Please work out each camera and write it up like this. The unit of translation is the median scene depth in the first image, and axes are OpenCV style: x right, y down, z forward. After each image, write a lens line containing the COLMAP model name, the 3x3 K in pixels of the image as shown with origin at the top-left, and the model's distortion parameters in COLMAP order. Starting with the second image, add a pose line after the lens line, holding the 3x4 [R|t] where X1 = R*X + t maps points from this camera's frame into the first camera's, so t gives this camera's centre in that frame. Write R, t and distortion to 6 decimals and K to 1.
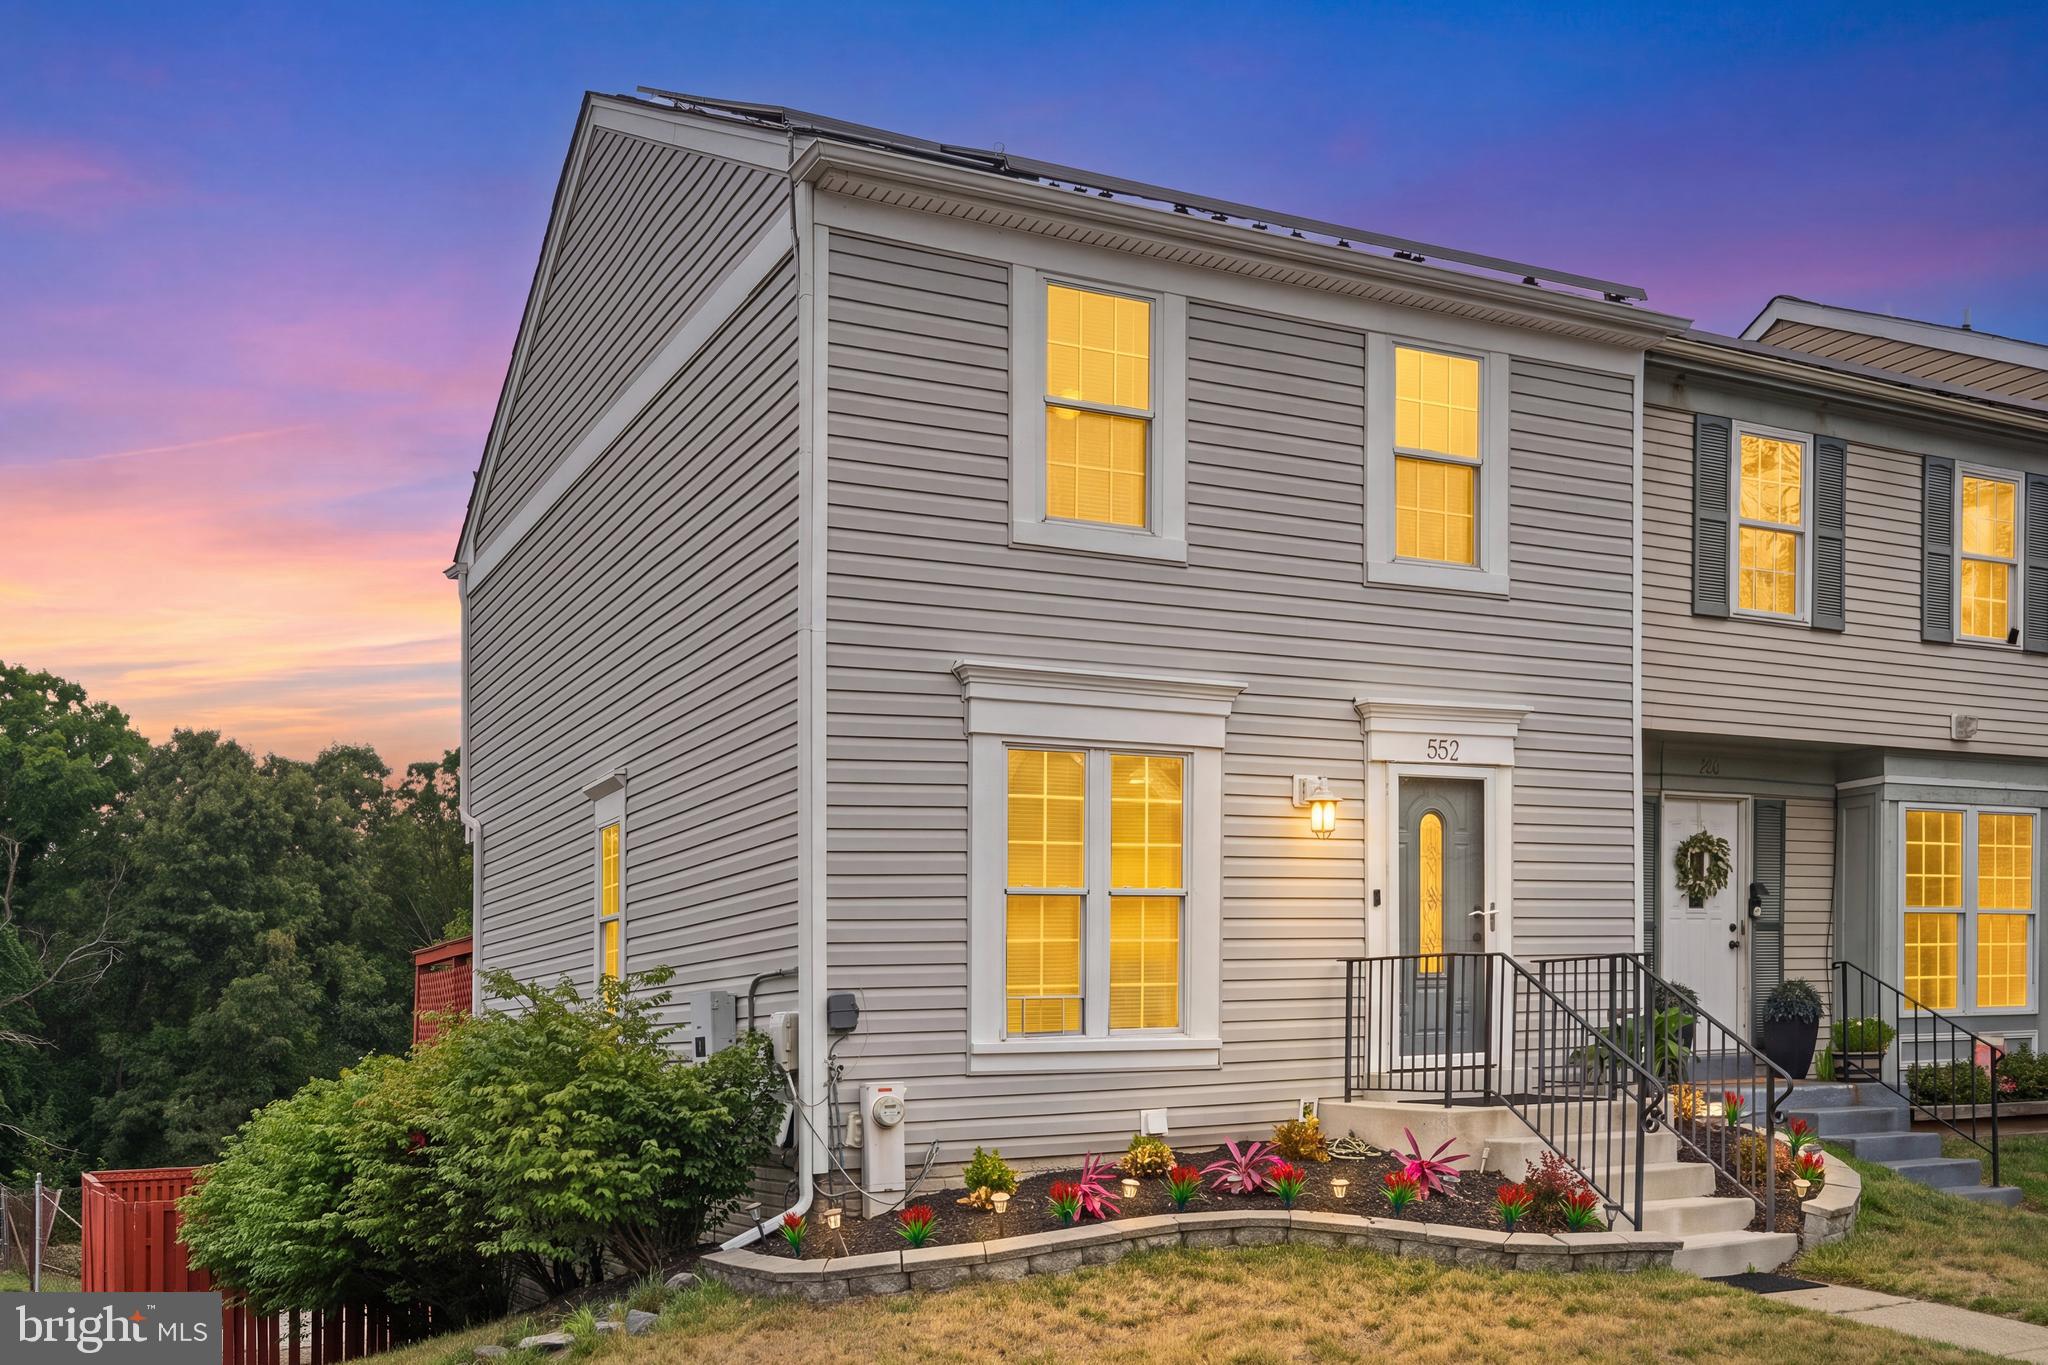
lens RADIAL K [[1770.7, 0, 1029.3], [0, 1770.7, 672.5], [0, 0, 1]] dist [-0.018475, 0.007187]
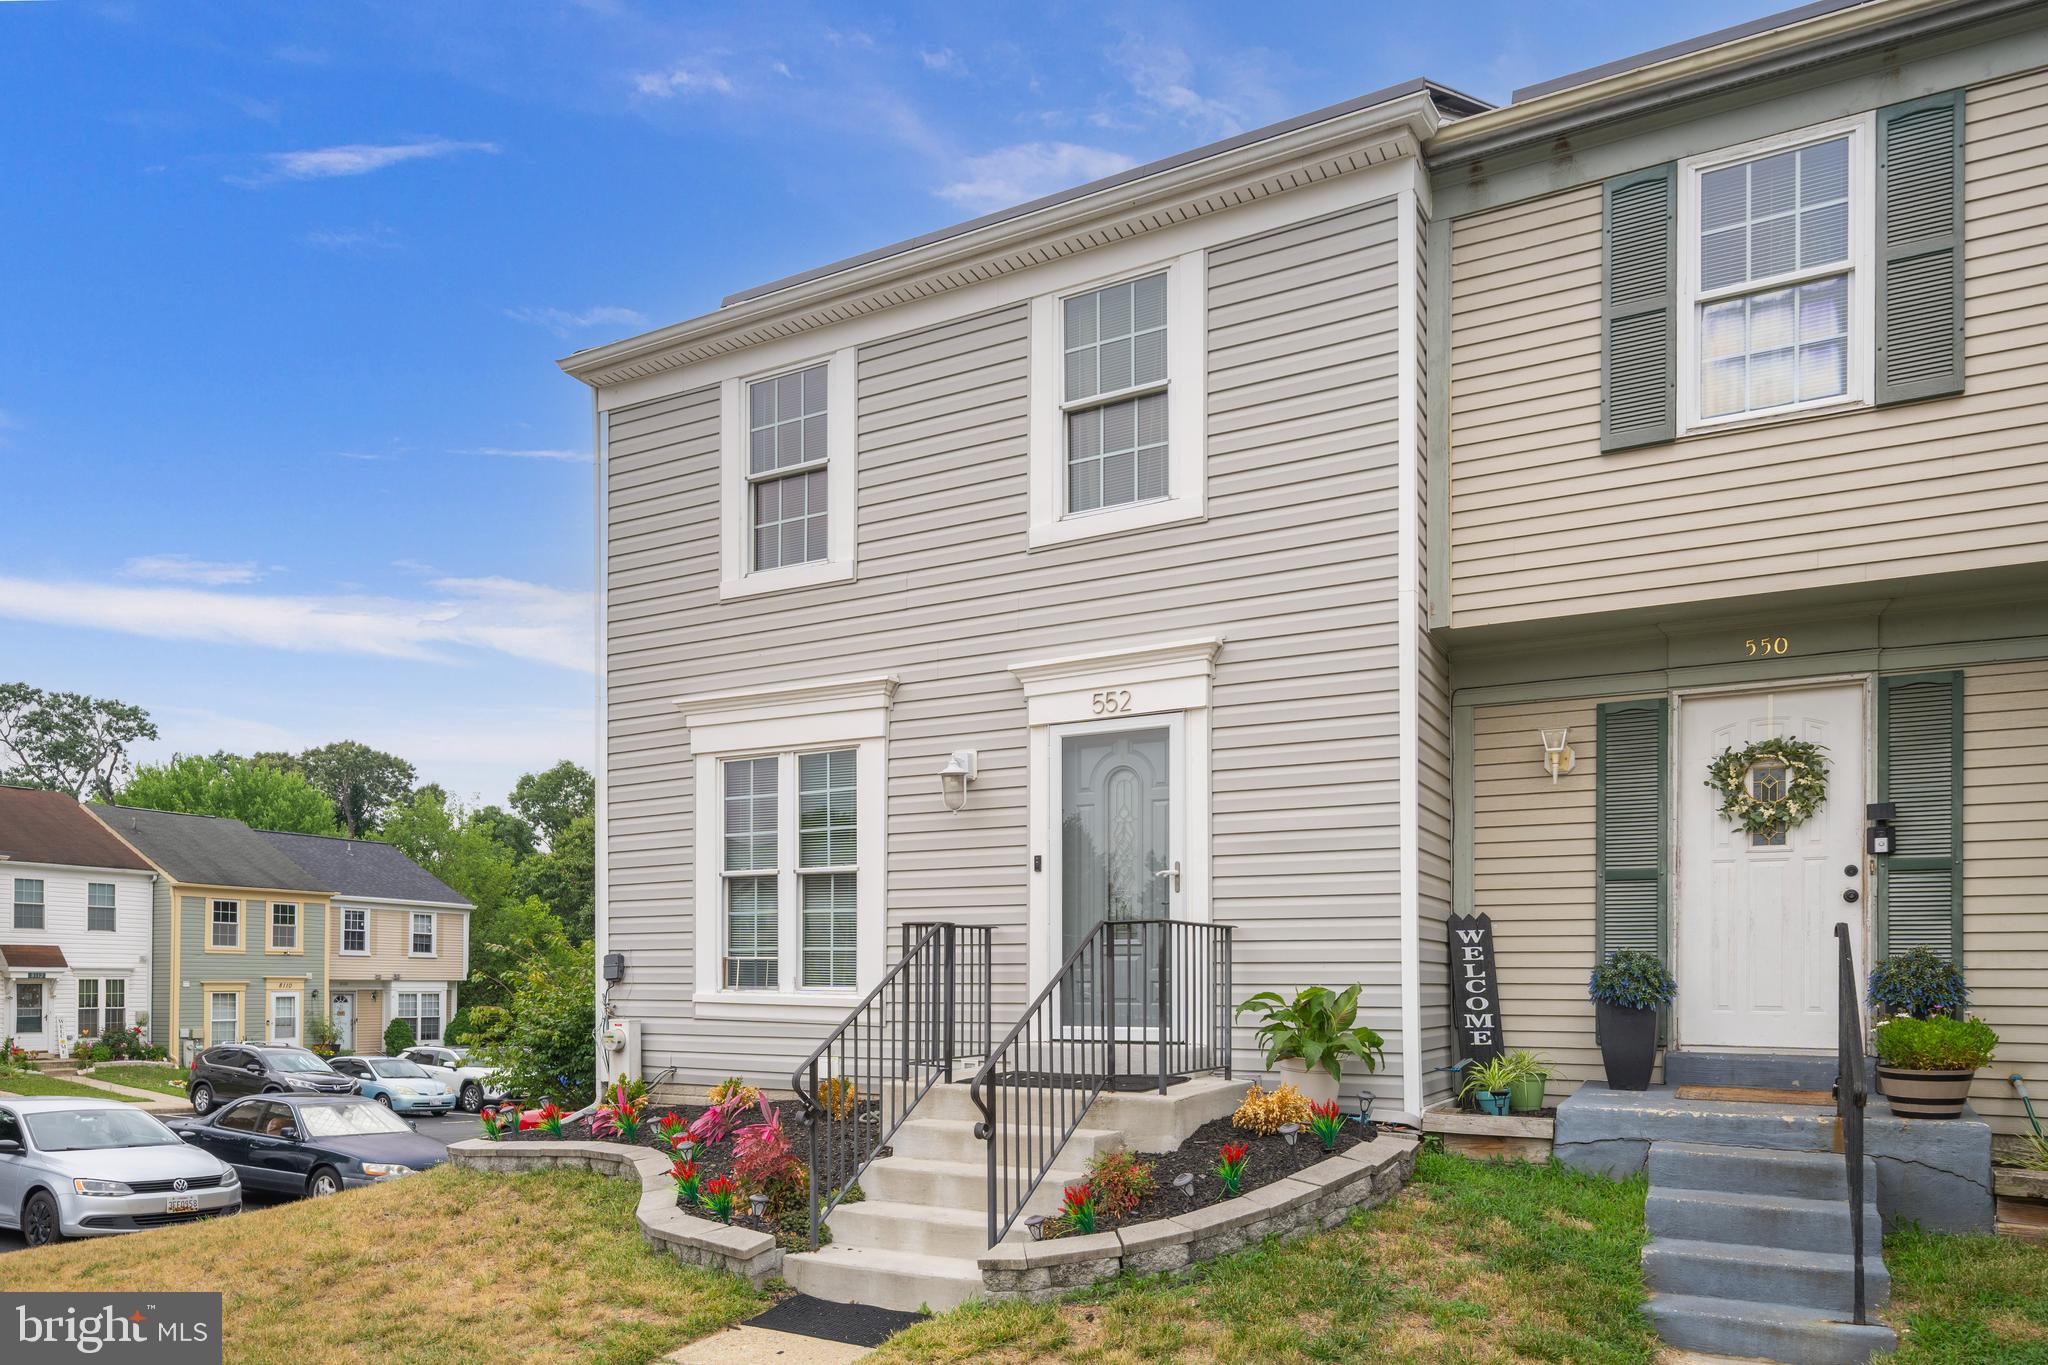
lens RADIAL K [[1286.5, 0, 1024.6], [0, 1286.5, 703.3], [0, 0, 1]] dist [-0.000515, -0.002682]
pose [[0.582181, -0.139800, -0.800950, 0.765740], [0.142869, 0.987369, -0.068492, 0.085429], [0.800409, -0.074556, 0.594800, 0.560398]]
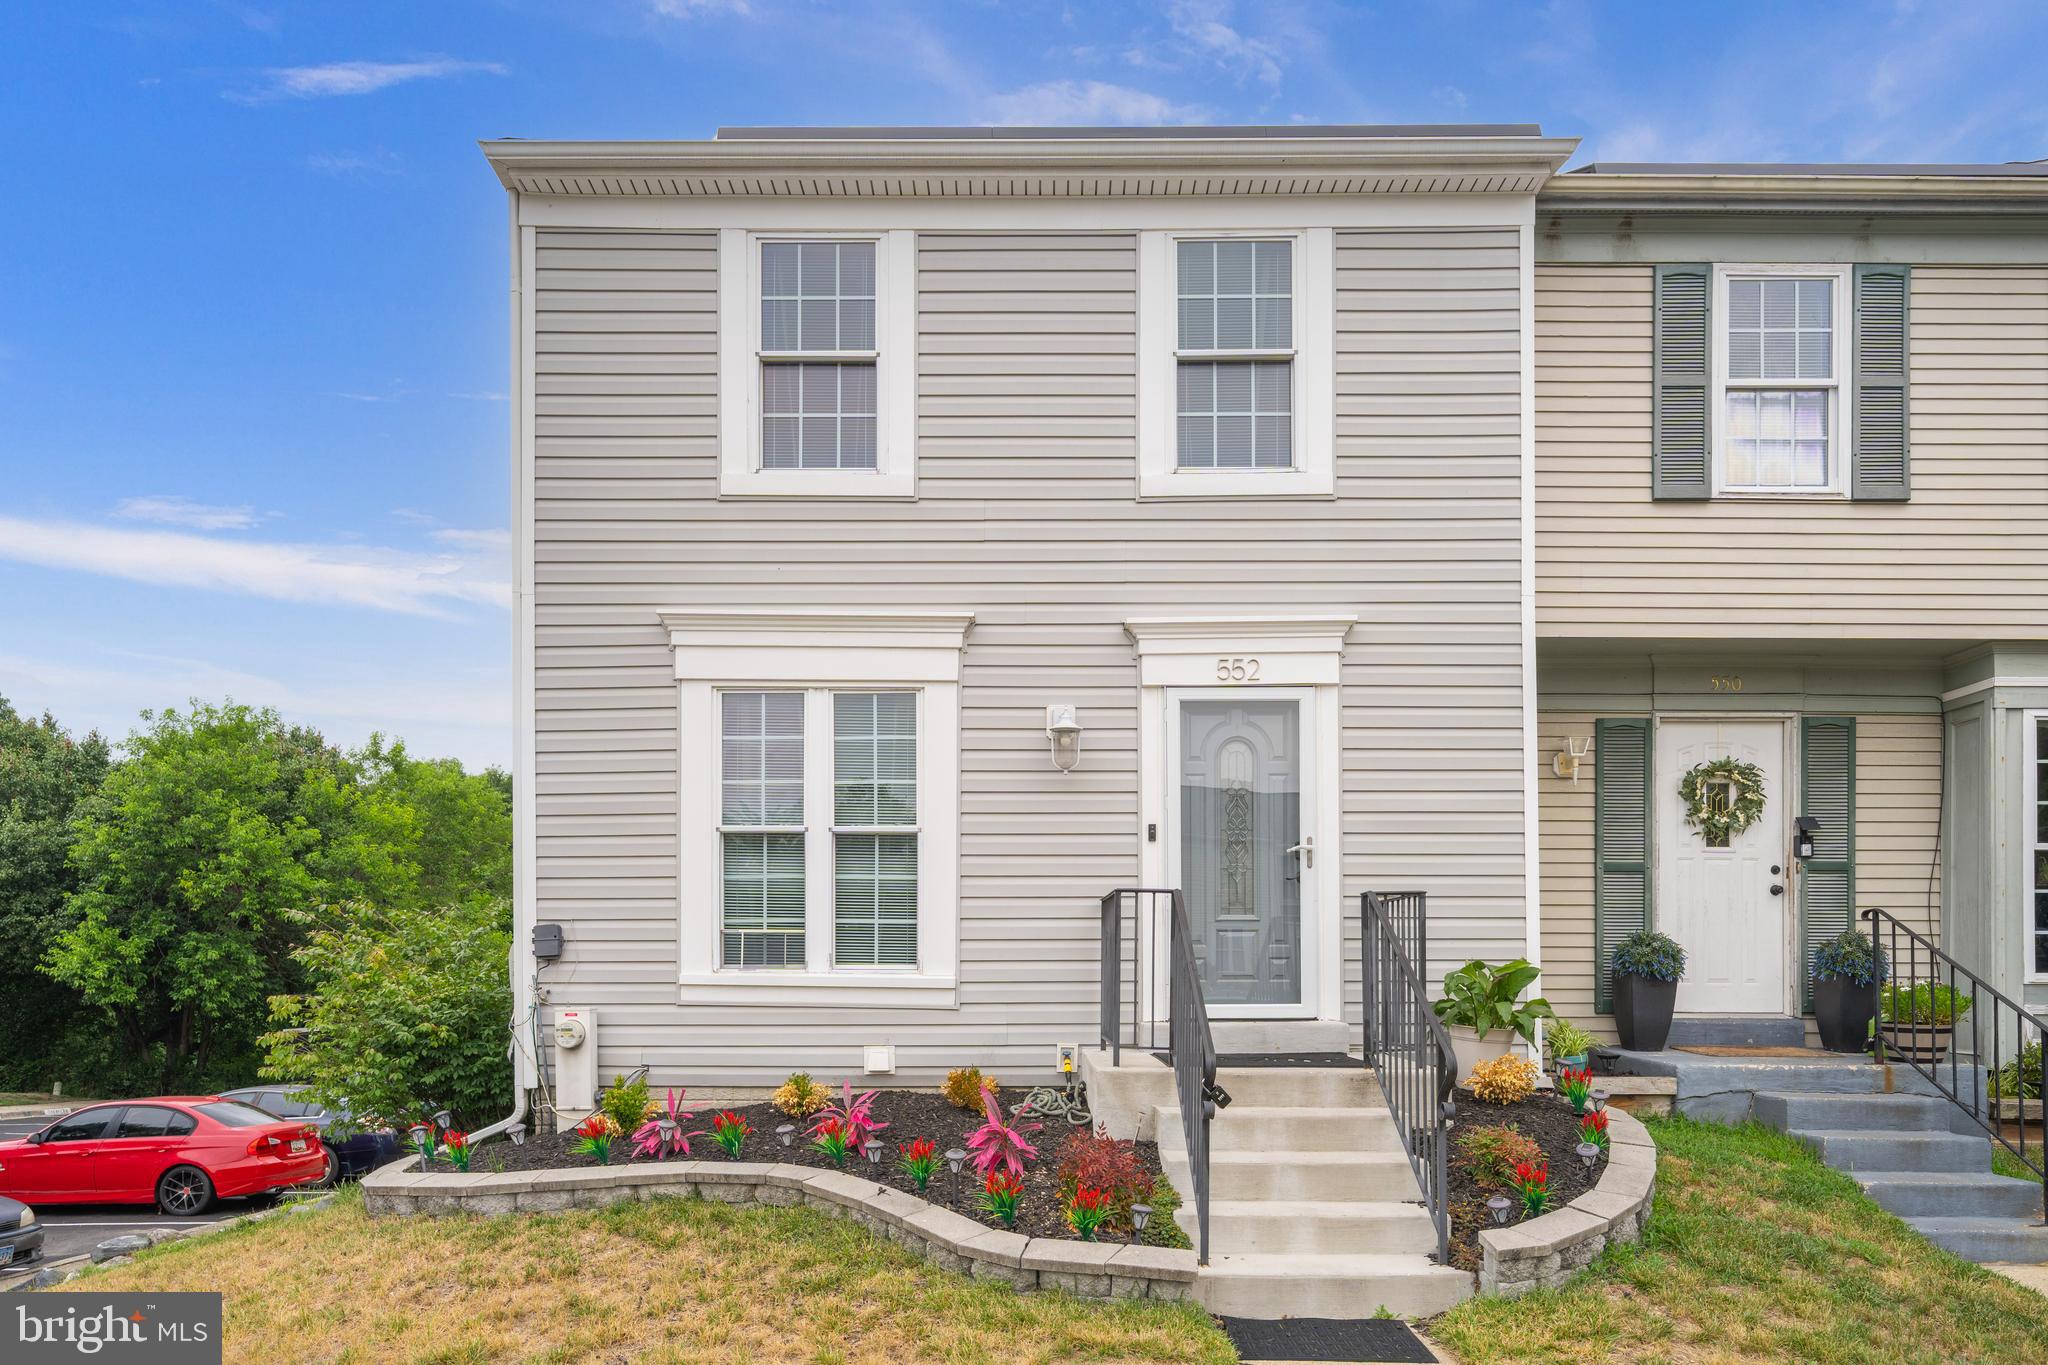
lens RADIAL K [[1247.1, 0, 965.2], [0, 1247.1, 734.1], [0, 0, 1]] dist [-0.001859, 0.000093]
pose [[0.895444, -0.052714, -0.442042, 0.393245], [0.061828, 0.998067, 0.006226, 0.064312], [0.440860, -0.032905, 0.896973, 0.364406]]
